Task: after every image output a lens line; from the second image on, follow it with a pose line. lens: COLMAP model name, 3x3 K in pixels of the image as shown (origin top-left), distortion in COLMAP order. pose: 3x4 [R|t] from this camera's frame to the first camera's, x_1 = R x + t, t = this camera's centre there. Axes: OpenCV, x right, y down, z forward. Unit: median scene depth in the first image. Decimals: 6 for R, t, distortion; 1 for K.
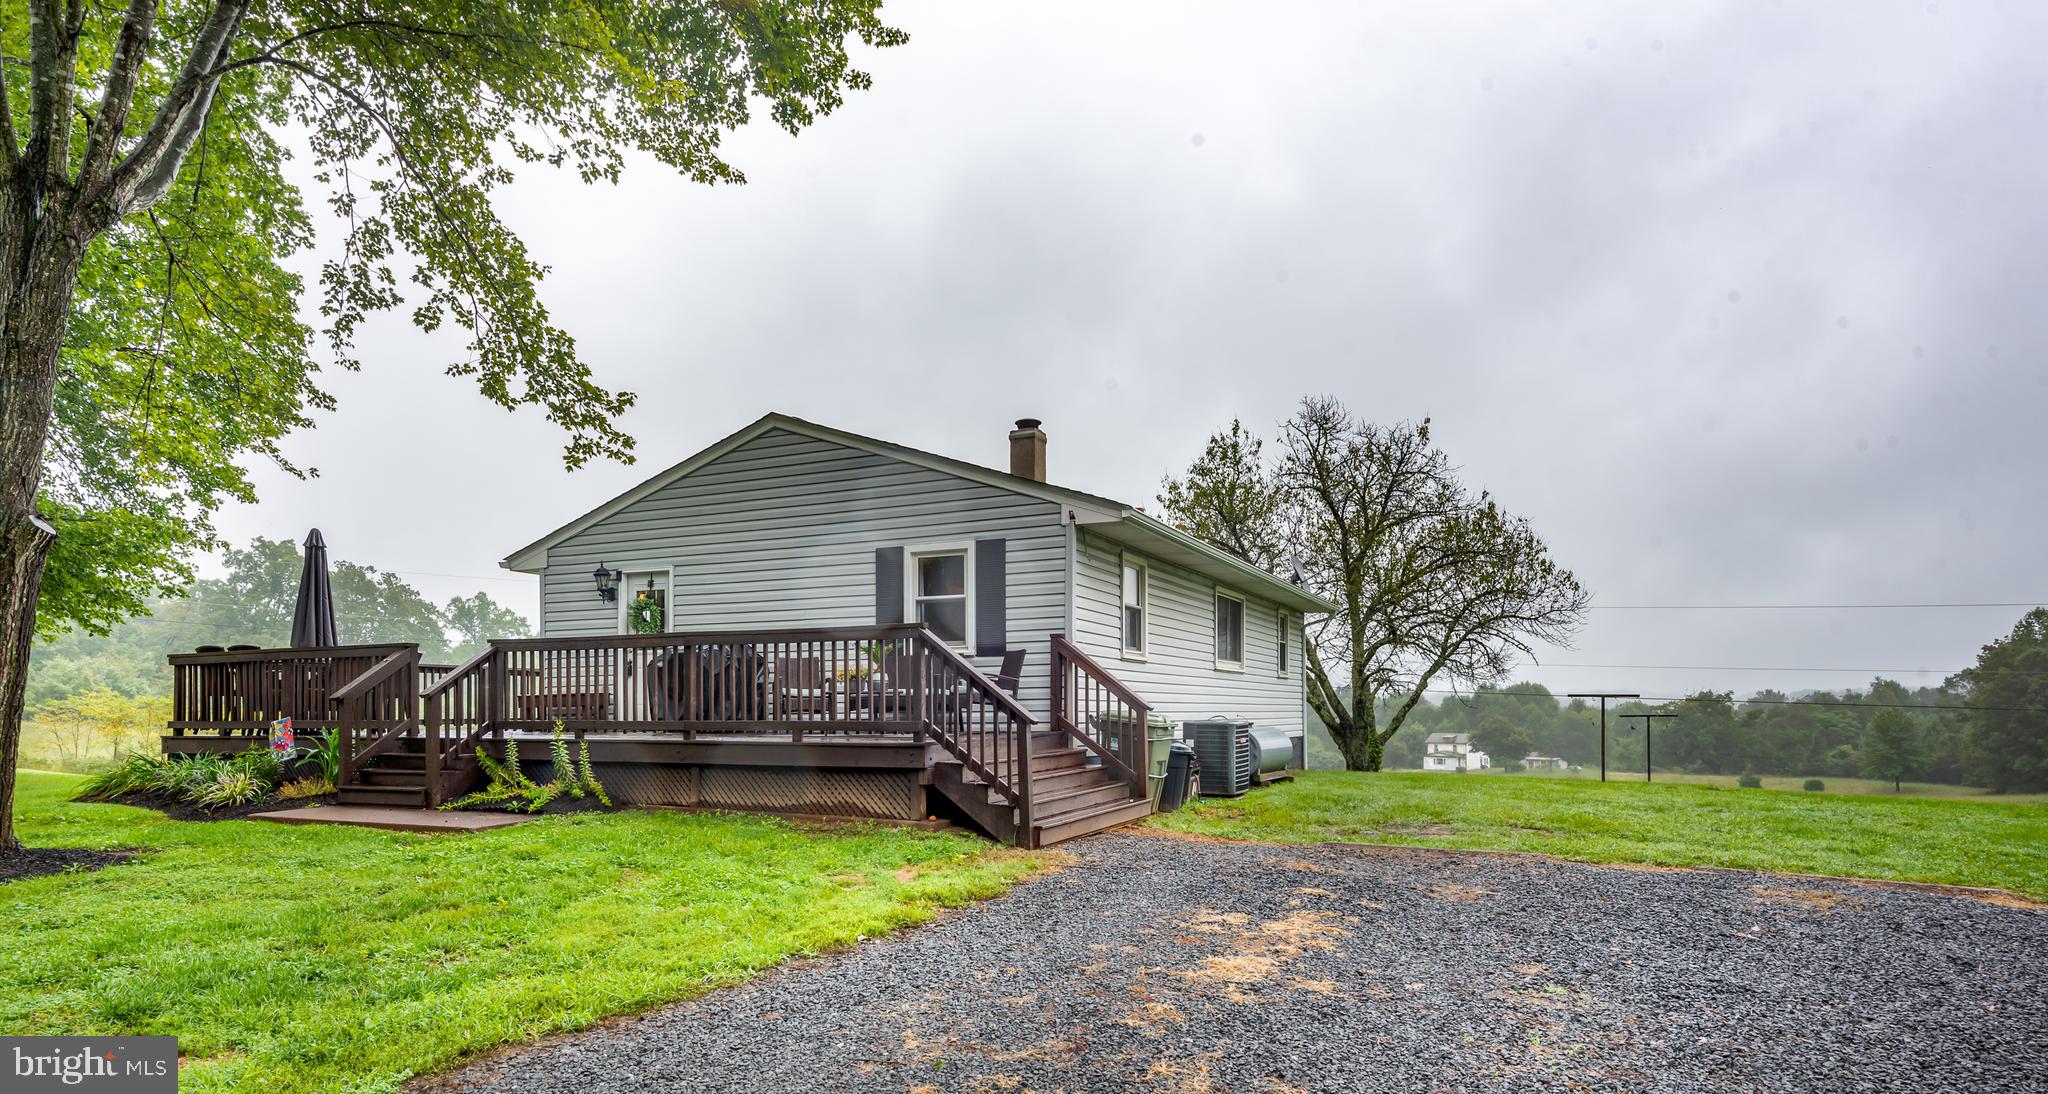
lens RADIAL K [[1110.3, 0, 1033.9], [0, 1110.3, 548.3], [0, 0, 1]] dist [0.011883, -0.002420]
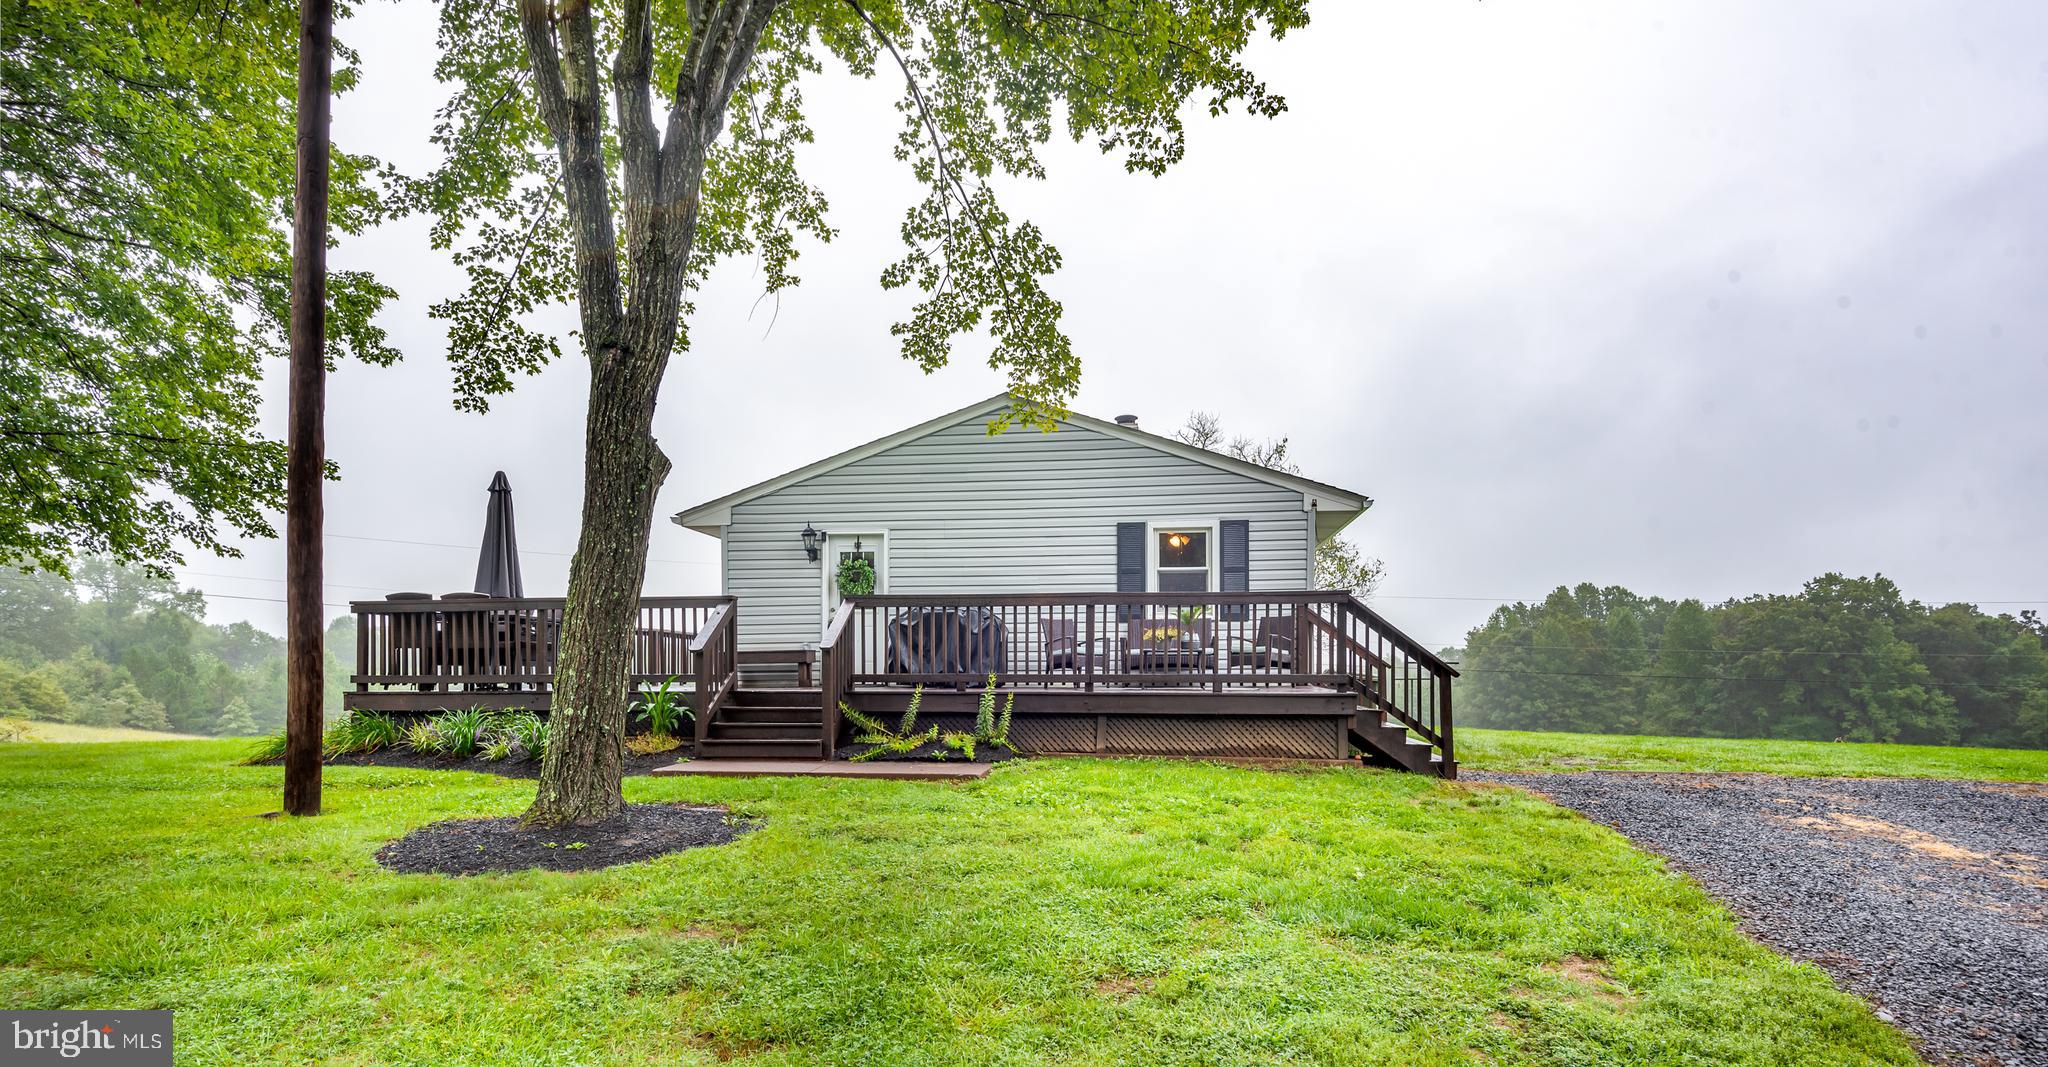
lens RADIAL K [[985.0, 0, 1018.3], [0, 985.0, 536.0], [0, 0, 1]] dist [0.012438, -0.000272]
pose [[0.953964, 0.045766, 0.296410, -0.545942], [-0.046477, 0.998909, -0.004651, 0.023184], [-0.296300, -0.009340, 0.955049, 0.085778]]
